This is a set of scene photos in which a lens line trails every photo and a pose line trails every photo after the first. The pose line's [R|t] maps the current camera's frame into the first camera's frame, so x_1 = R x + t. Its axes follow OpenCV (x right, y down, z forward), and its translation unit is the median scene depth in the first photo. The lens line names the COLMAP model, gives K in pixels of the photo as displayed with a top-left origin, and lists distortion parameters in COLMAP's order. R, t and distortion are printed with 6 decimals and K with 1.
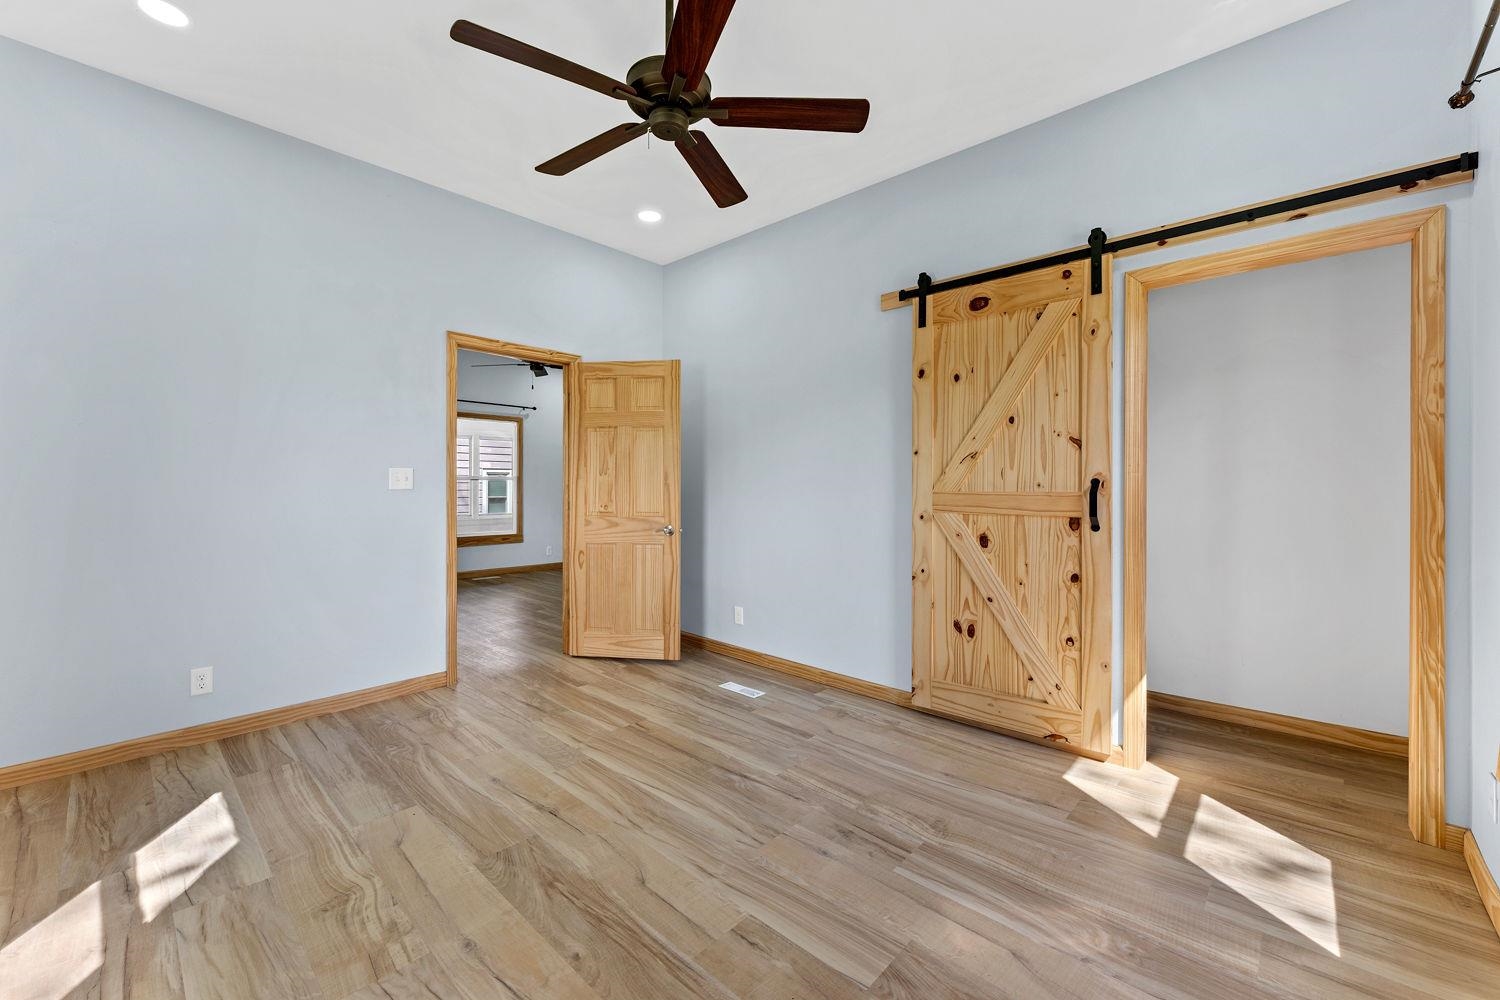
lens RADIAL K [[601.9, 0, 735.2], [0, 601.9, 490.9], [0, 0, 1]] dist [-0.000079, -0.000072]
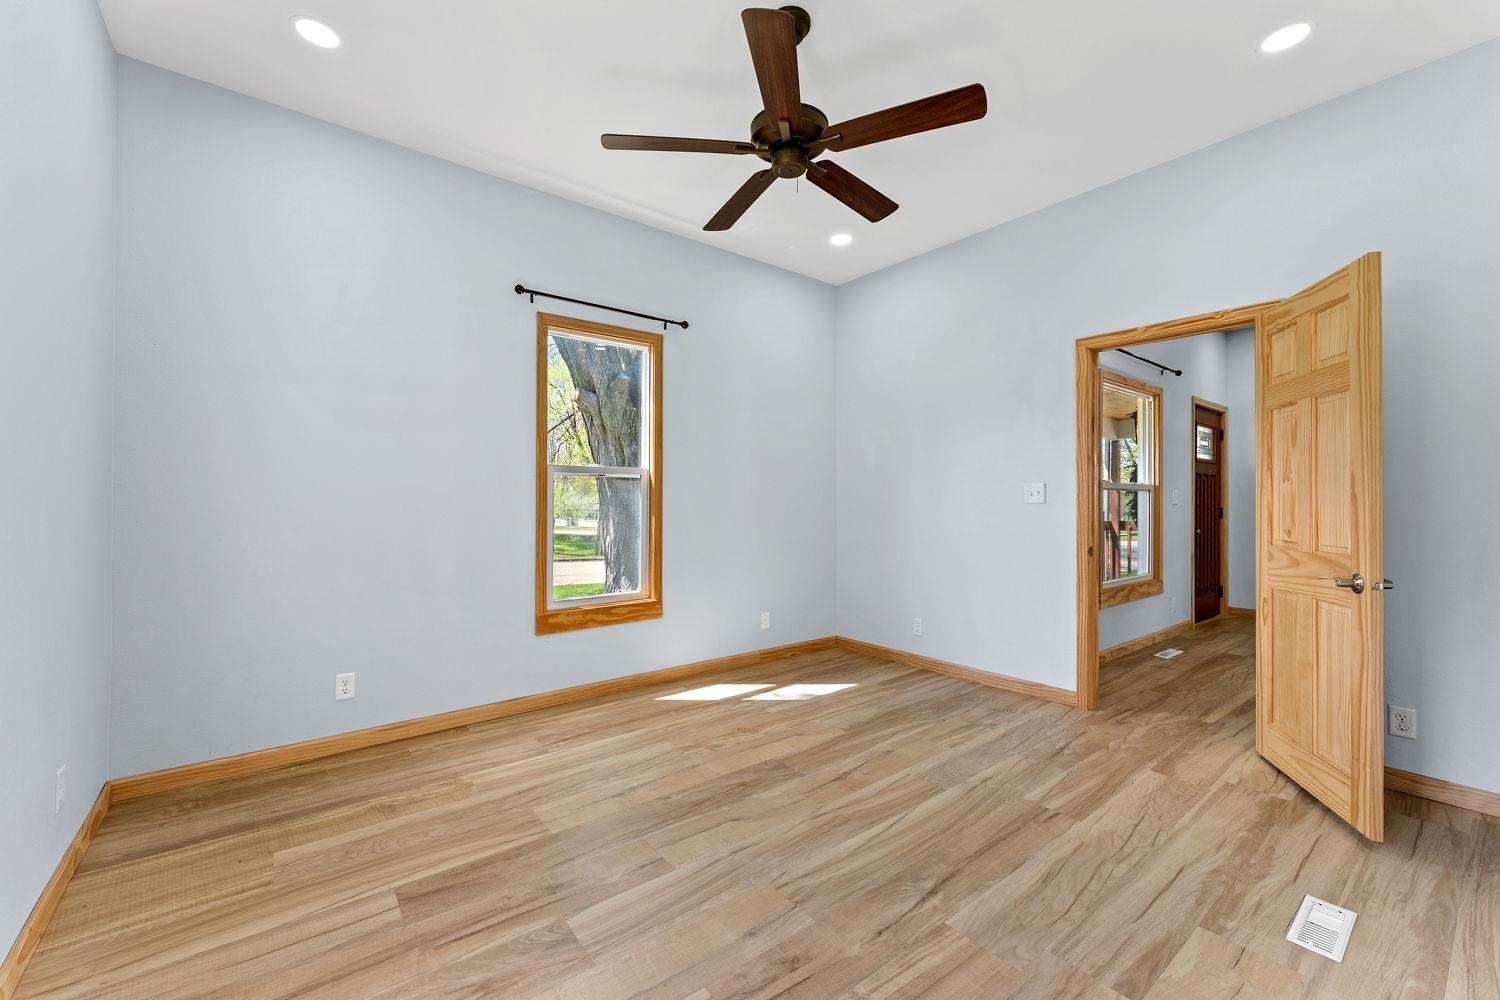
lens RADIAL K [[599.1, 0, 750.0], [0, 599.1, 500.0], [0, 0, 1]] dist [0.000935, 0.000205]
pose [[-0.140198, -0.003593, -0.990117, 0.795030], [-0.009161, 0.999955, -0.002332, -0.001922], [0.990081, 0.008743, -0.140225, 0.899019]]
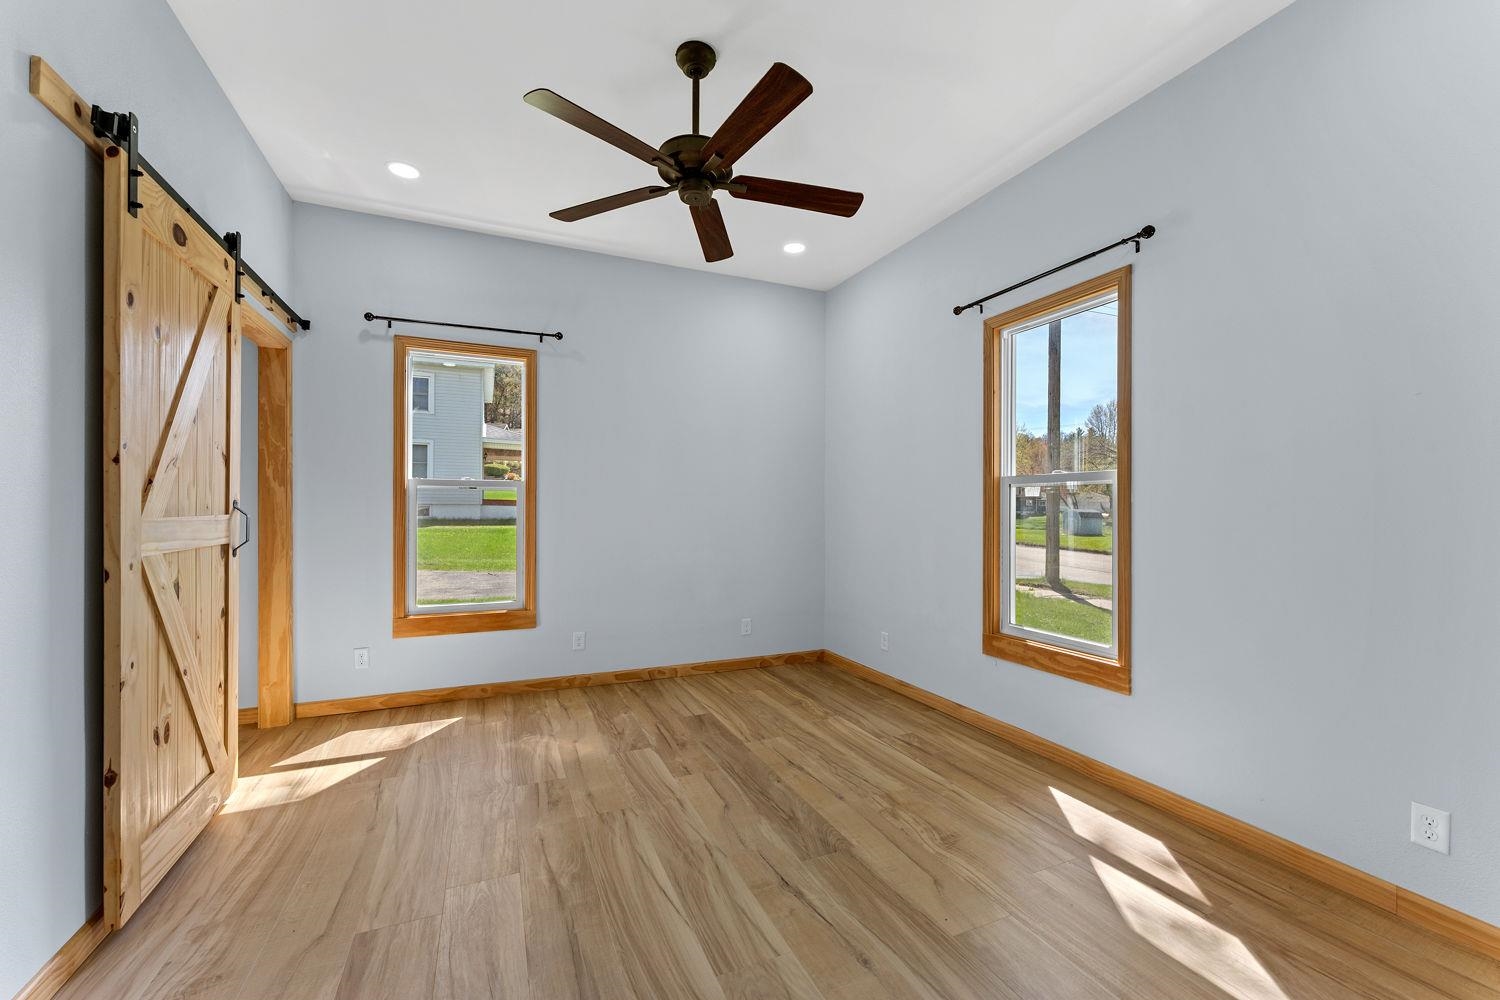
lens RADIAL K [[599.1, 0, 750.0], [0, 599.1, 500.0], [0, 0, 1]] dist [0.000935, 0.000205]
pose [[-0.924179, -0.002438, 0.381951, -0.538076], [-0.005471, 0.999962, -0.006856, -0.022746], [-0.381920, -0.008426, -0.924157, 1.675977]]
